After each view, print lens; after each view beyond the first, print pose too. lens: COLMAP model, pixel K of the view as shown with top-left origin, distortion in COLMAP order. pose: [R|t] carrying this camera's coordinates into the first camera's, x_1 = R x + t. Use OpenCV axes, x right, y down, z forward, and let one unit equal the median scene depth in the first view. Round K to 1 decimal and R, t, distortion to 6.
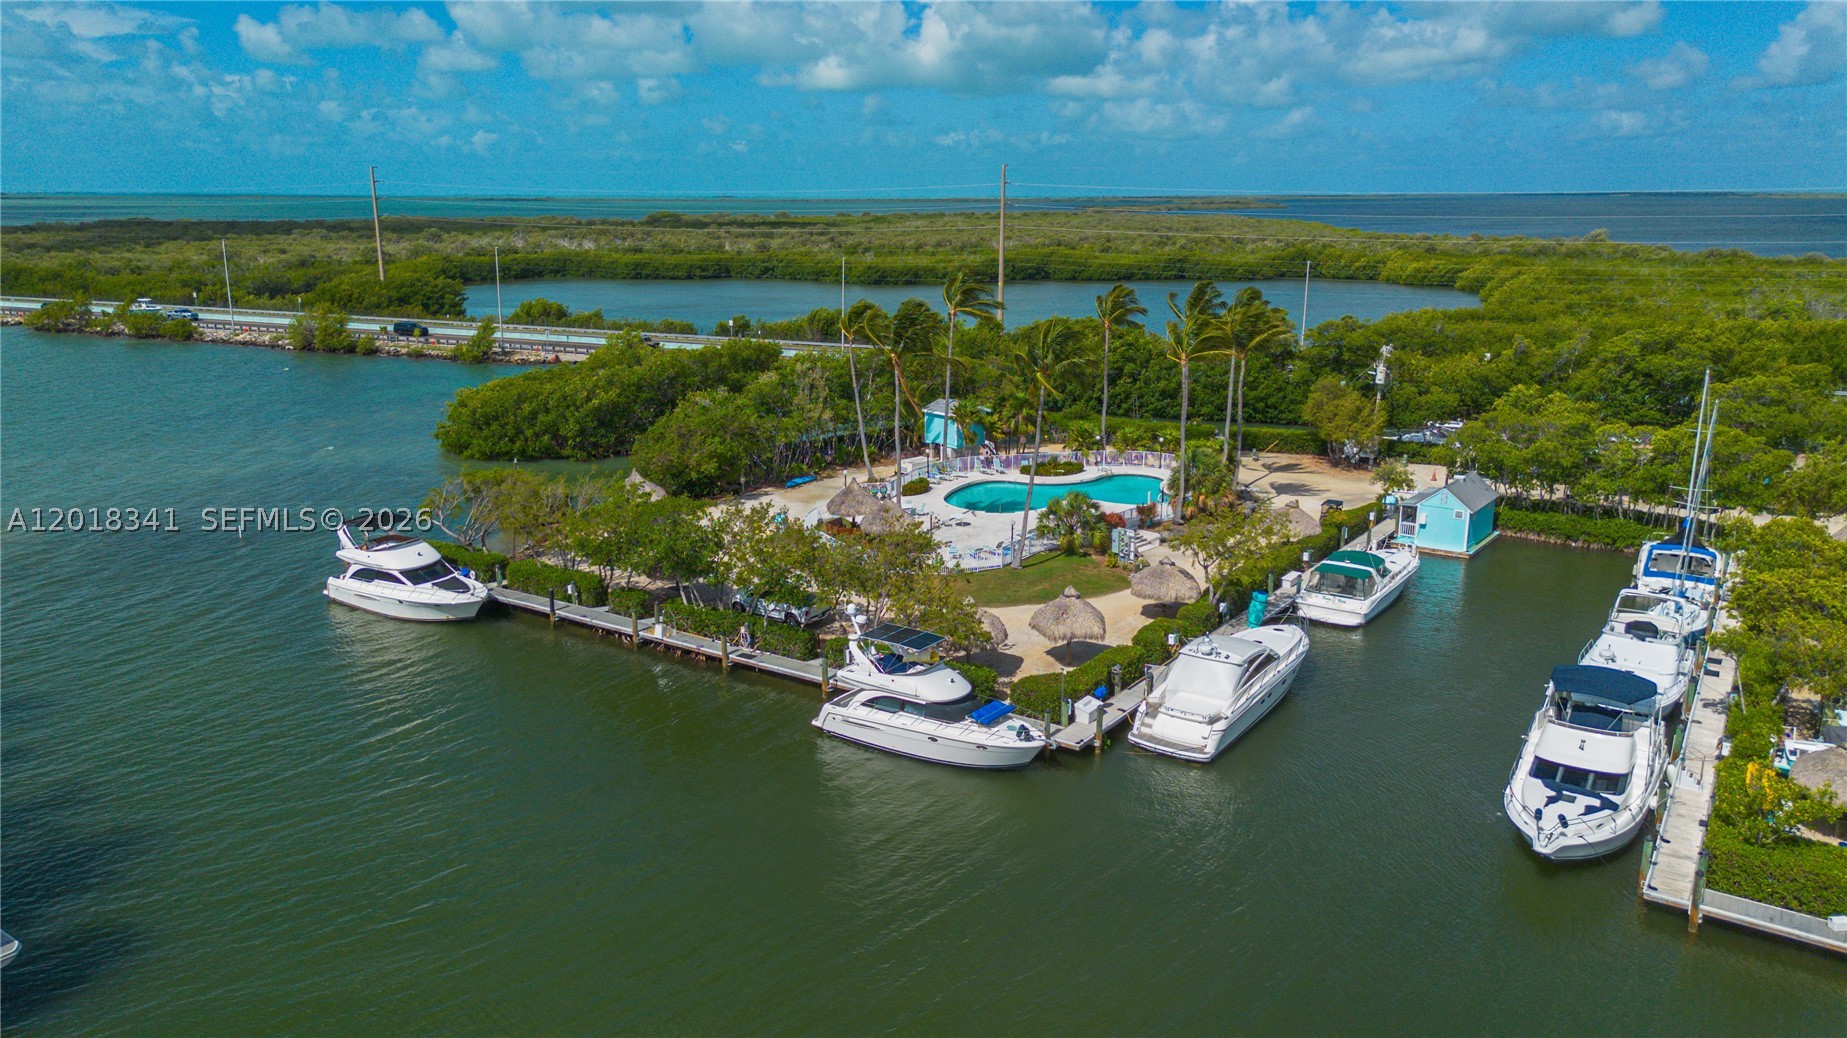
lens RADIAL K [[1283.1, 0, 924.4], [0, 1283.1, 515.9], [0, 0, 1]] dist [0.087112, -0.104421]
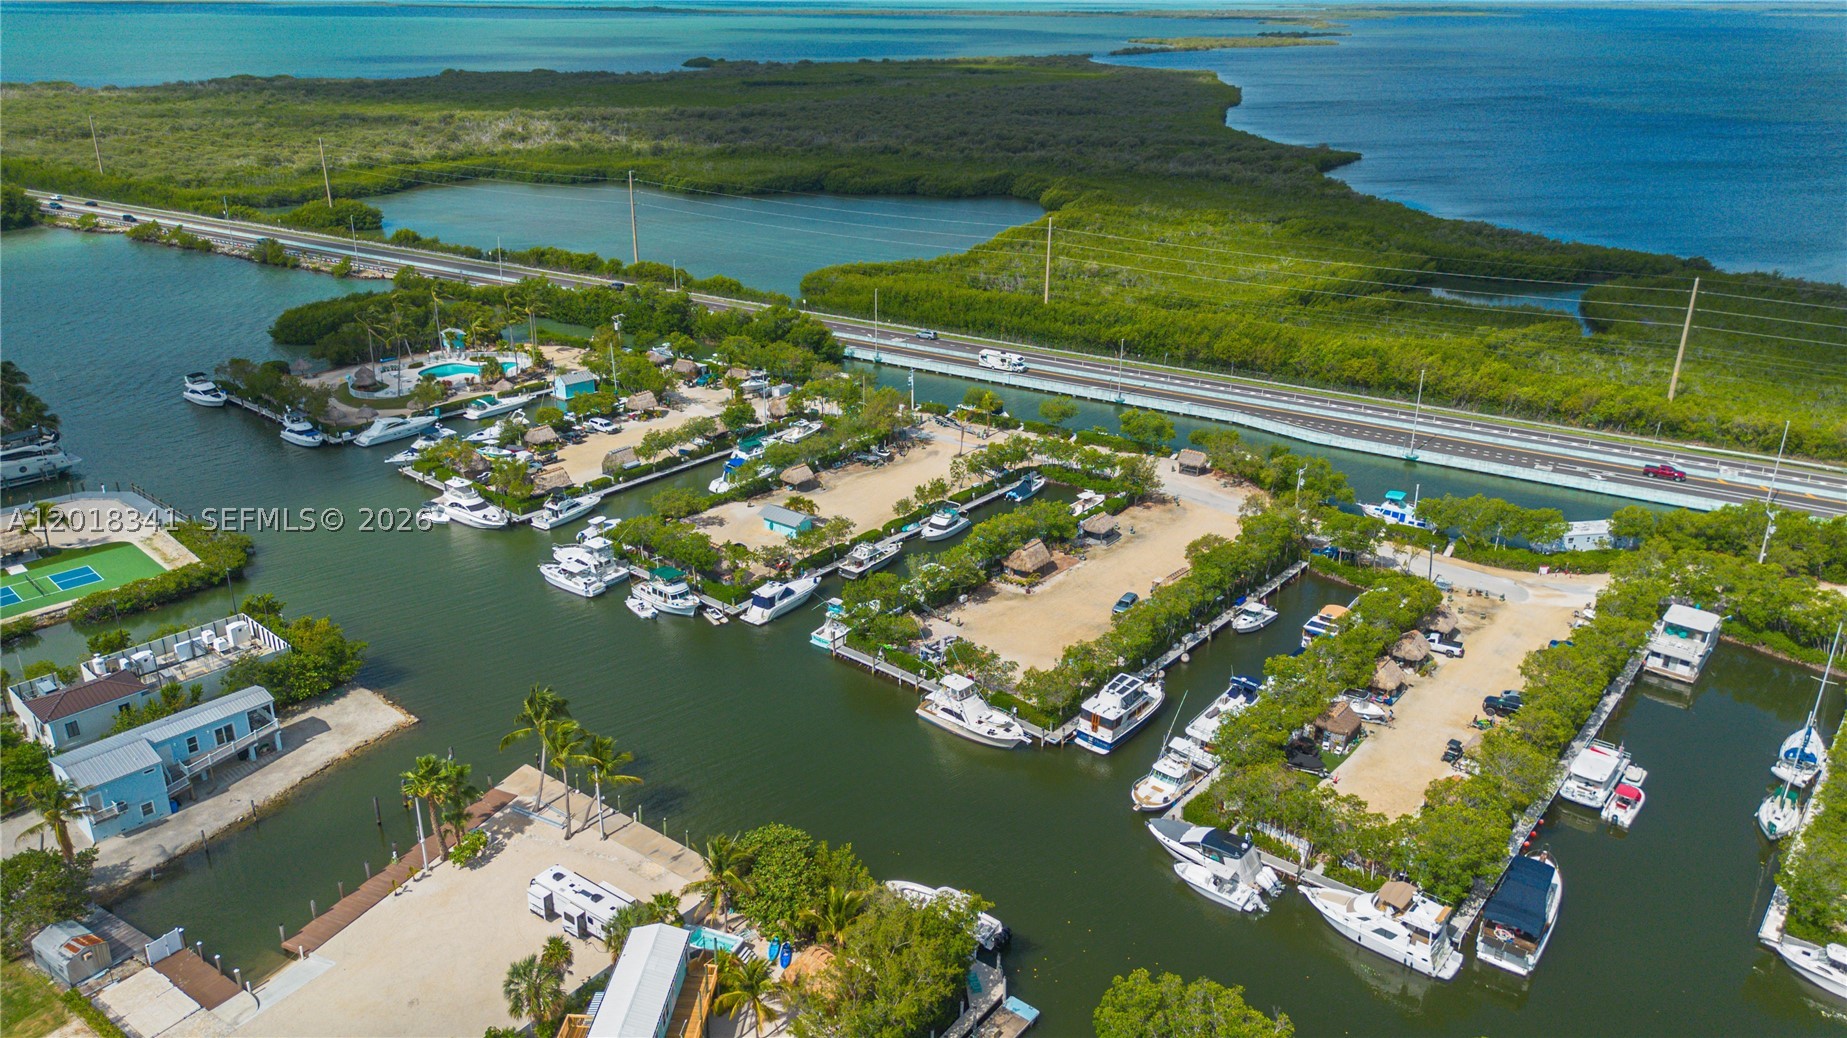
lens RADIAL K [[1283.1, 0, 924.4], [0, 1283.1, 515.9], [0, 0, 1]] dist [0.087112, -0.104421]
pose [[0.994729, 0.051119, -0.088887, 1.744185], [-0.038294, 0.989349, 0.140435, -0.180002], [0.095119, -0.136291, 0.986092, -2.159822]]
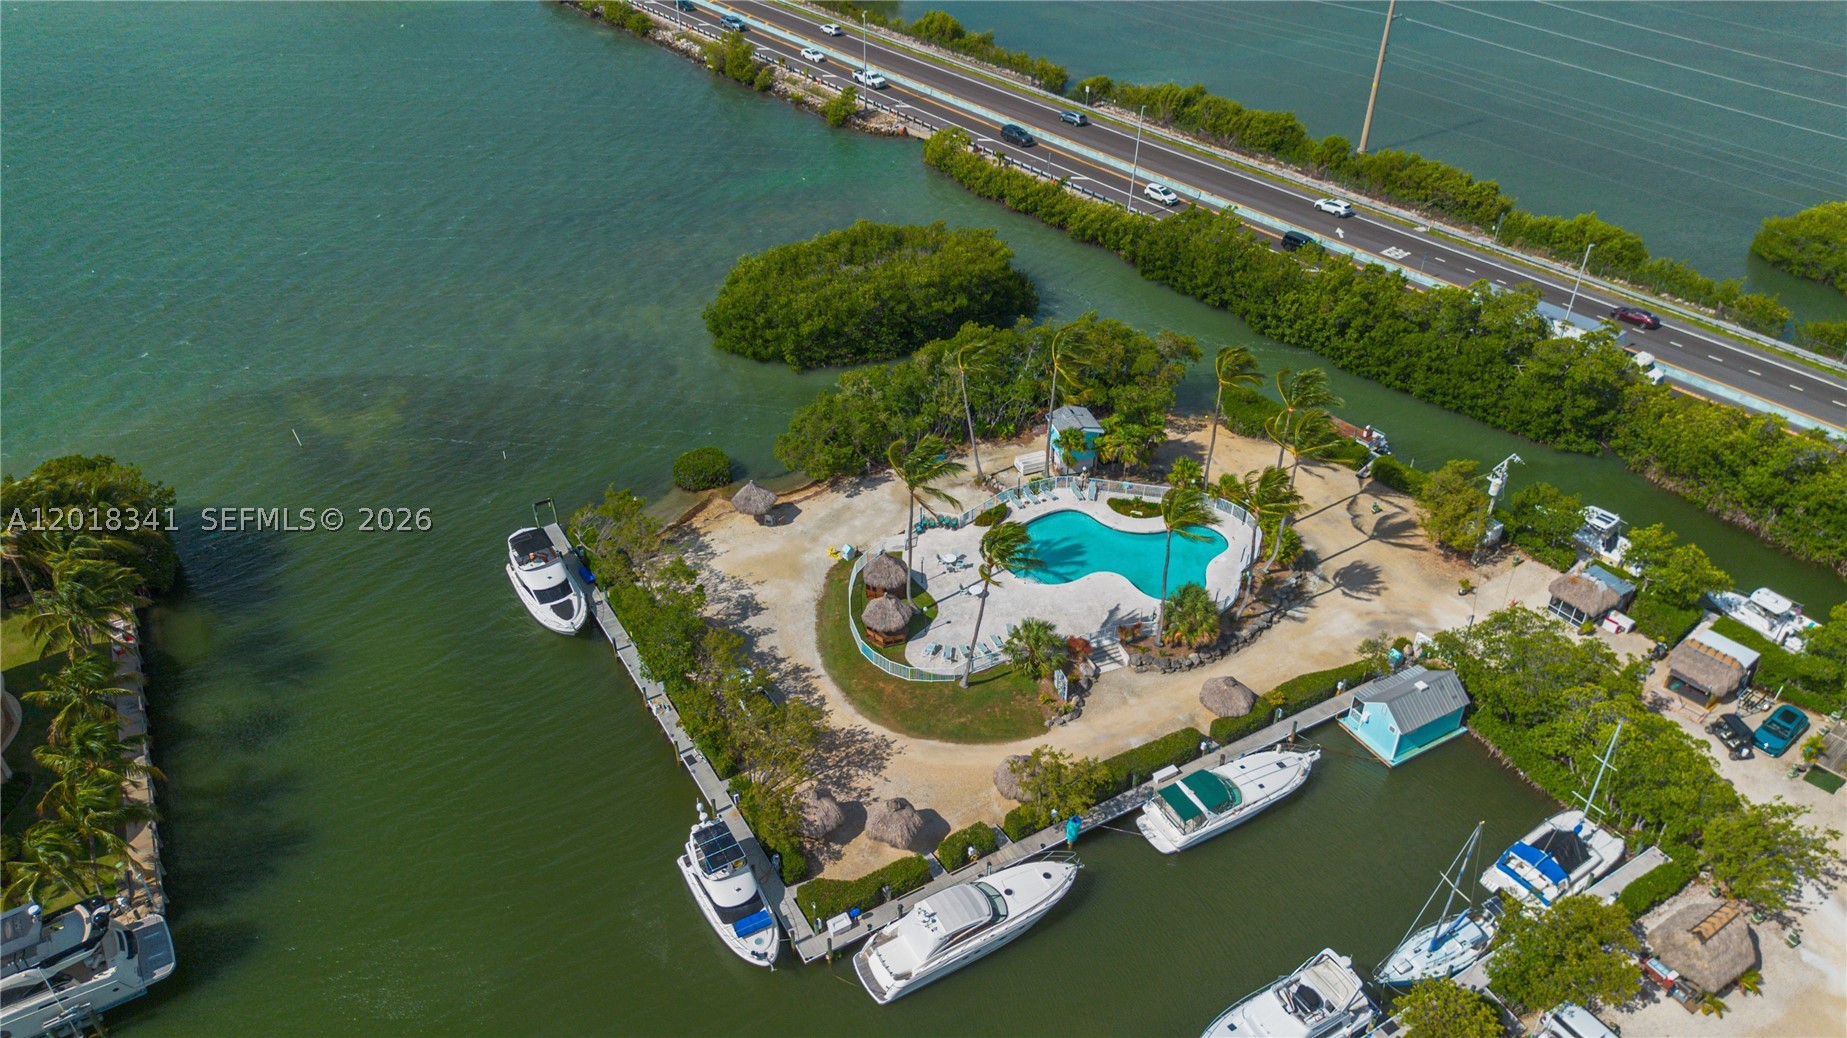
lens RADIAL K [[1283.1, 0, 924.4], [0, 1283.1, 515.9], [0, 0, 1]] dist [0.087112, -0.104421]
pose [[0.902862, 0.238587, -0.357655, 0.464820], [-0.088127, 0.916927, 0.389203, -0.616661], [0.420802, -0.319878, 0.848884, 0.002487]]
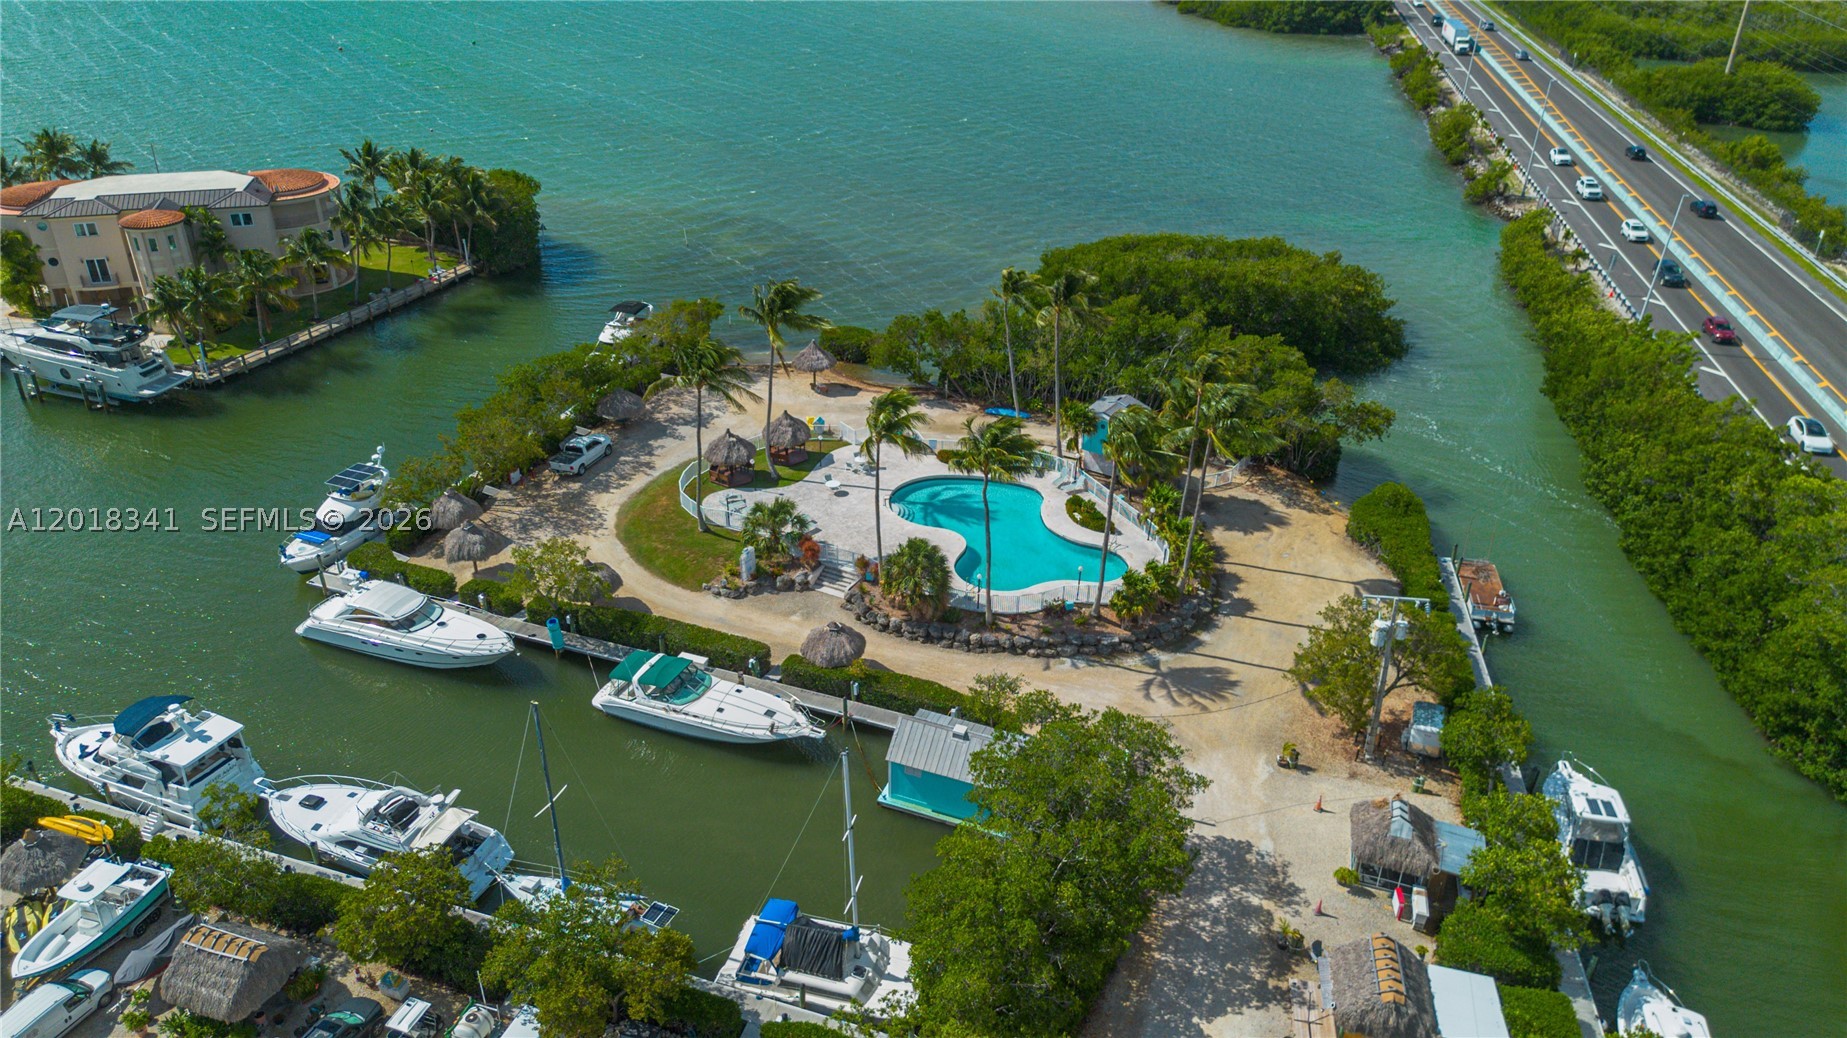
lens RADIAL K [[1283.1, 0, 924.4], [0, 1283.1, 515.9], [0, 0, 1]] dist [0.087112, -0.104421]
pose [[0.226467, 0.453098, -0.862215, 1.188172], [-0.219227, 0.886212, 0.408127, -0.523635], [0.949027, 0.096593, 0.300029, 0.890748]]
